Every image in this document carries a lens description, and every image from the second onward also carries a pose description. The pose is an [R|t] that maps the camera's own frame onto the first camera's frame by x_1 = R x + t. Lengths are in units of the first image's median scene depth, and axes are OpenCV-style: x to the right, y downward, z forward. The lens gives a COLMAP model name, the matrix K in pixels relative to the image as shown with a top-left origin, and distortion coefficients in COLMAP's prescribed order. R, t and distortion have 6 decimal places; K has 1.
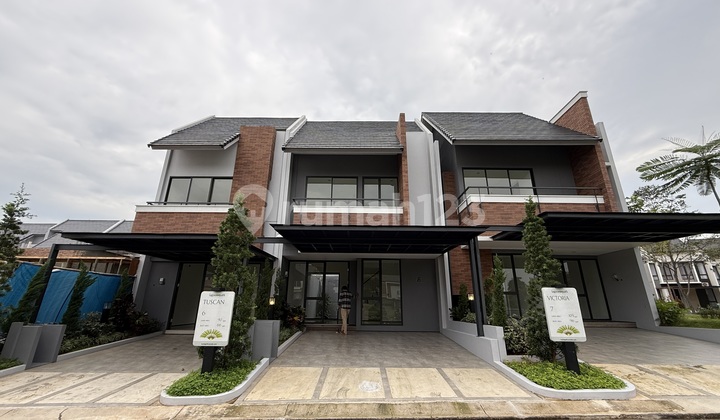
lens RADIAL K [[296.4, 0, 358.3], [0, 296.4, 209.0], [0, 0, 1]] dist [0.001306, -0.000354]
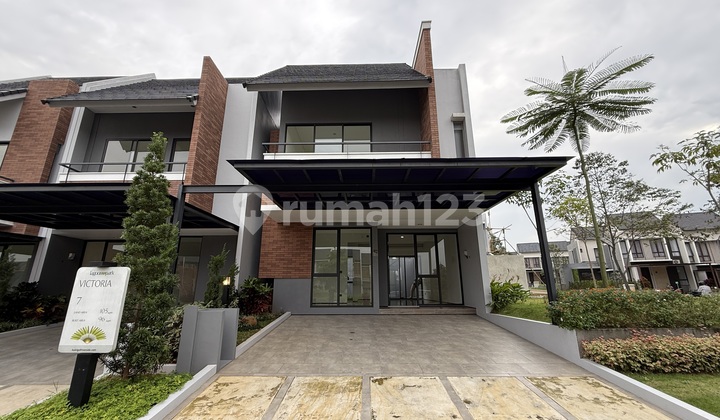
lens RADIAL K [[296.4, 0, 359.4], [0, 296.4, 210.1], [0, 0, 1]] dist [0.001306, -0.000354]
pose [[0.999733, -0.017475, -0.015119, 0.635690], [0.018315, 0.998186, 0.057345, 0.061278], [0.014090, -0.057606, 0.998240, 0.199821]]
